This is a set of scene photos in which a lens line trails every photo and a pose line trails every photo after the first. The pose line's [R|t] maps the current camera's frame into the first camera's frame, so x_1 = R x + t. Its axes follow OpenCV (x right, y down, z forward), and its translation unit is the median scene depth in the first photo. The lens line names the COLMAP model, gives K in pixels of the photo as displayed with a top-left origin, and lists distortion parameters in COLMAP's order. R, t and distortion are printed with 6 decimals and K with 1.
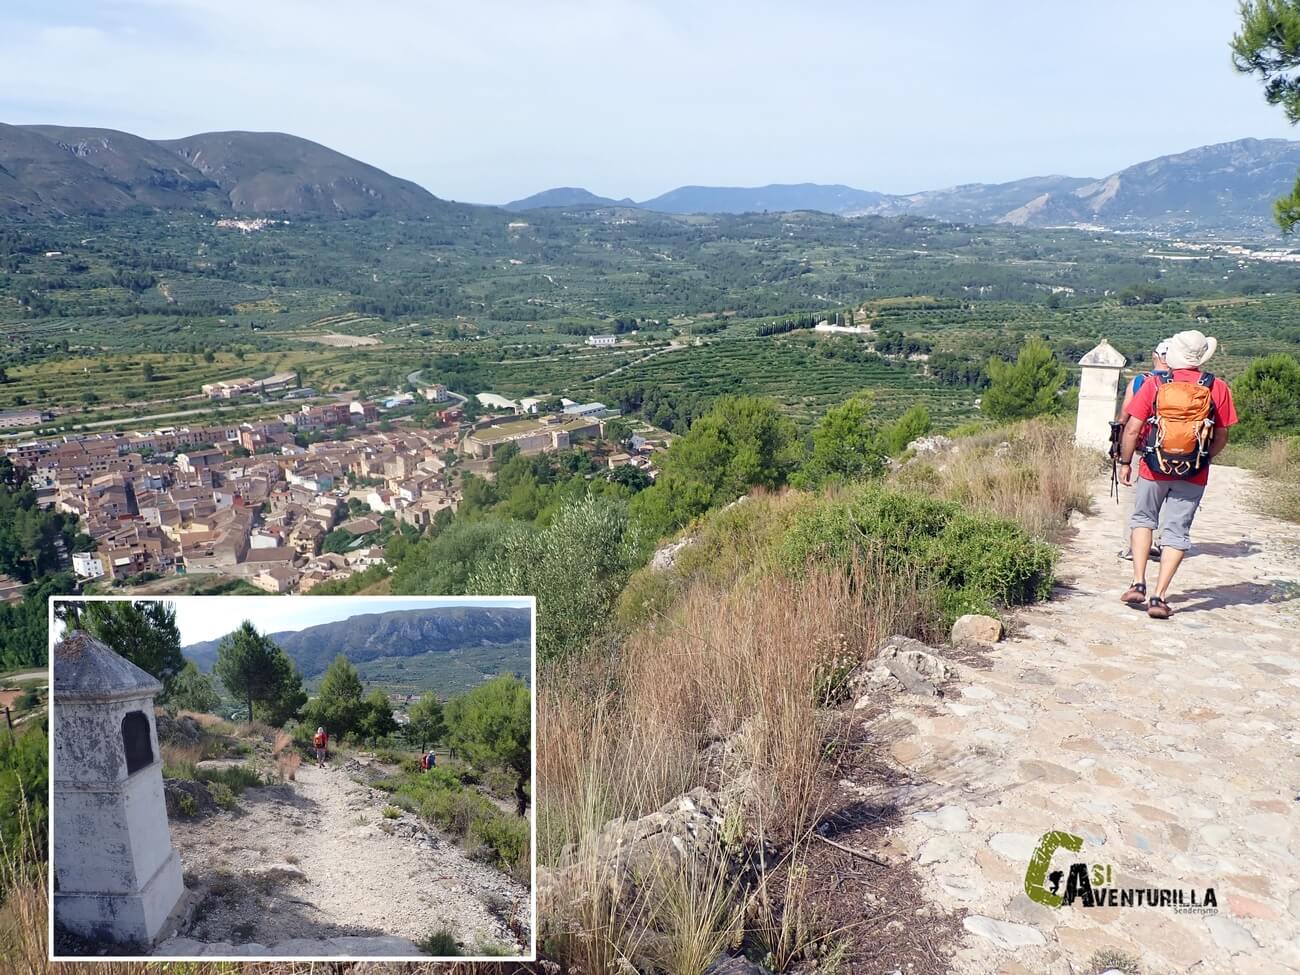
lens RADIAL K [[948.9, 0, 650.0], [0, 948.9, 487.5], [0, 0, 1]] dist [0.009715, -0.000183]
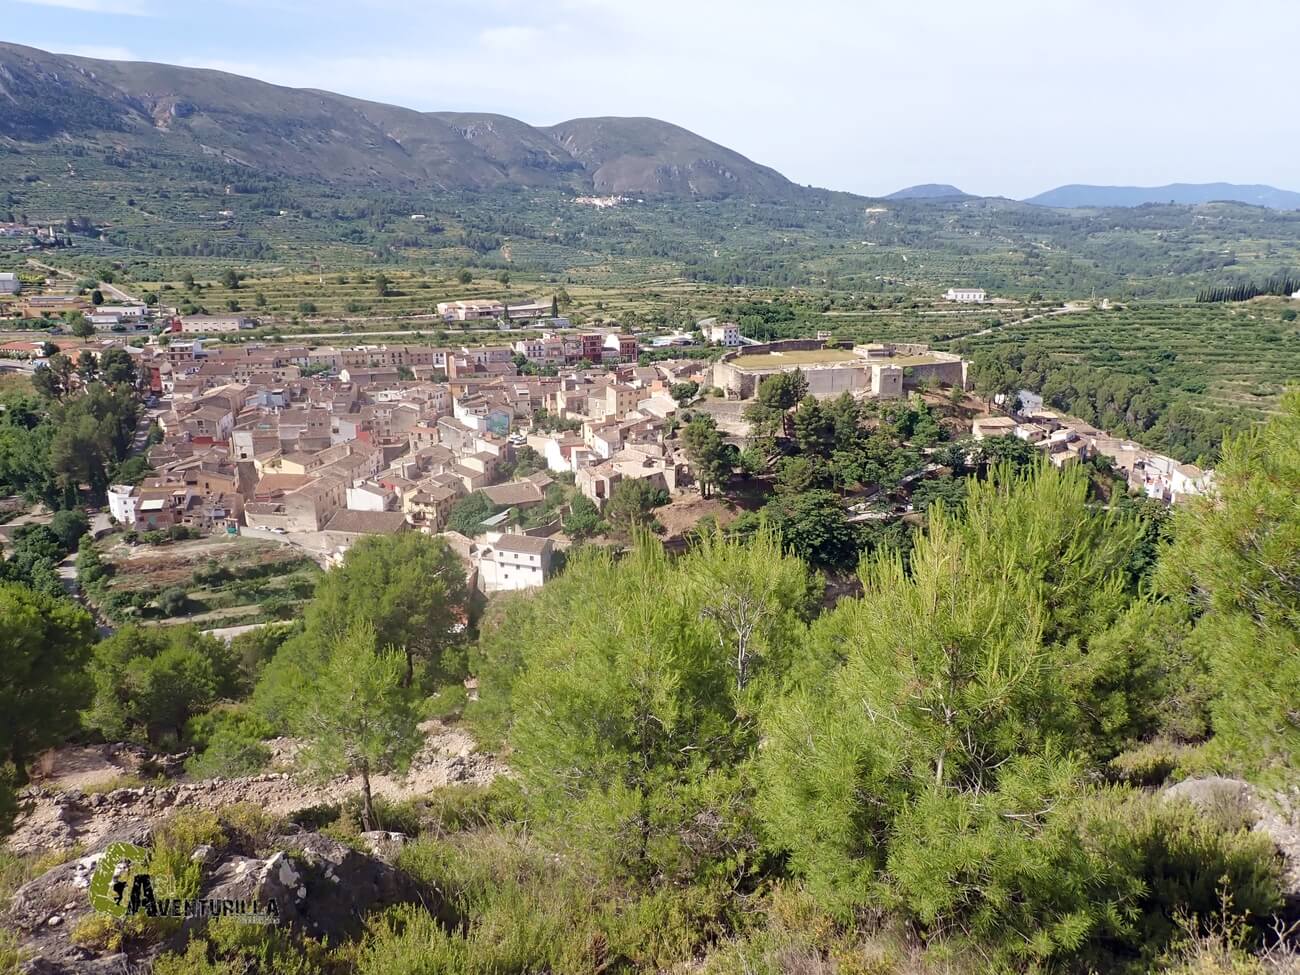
lens RADIAL K [[948.9, 0, 650.0], [0, 948.9, 487.5], [0, 0, 1]] dist [0.009715, -0.000183]
pose [[0.935663, 0.106414, -0.336468, -0.017200], [-0.107157, 0.994107, 0.016417, 0.009978], [0.336232, 0.020694, 0.941552, 0.246071]]
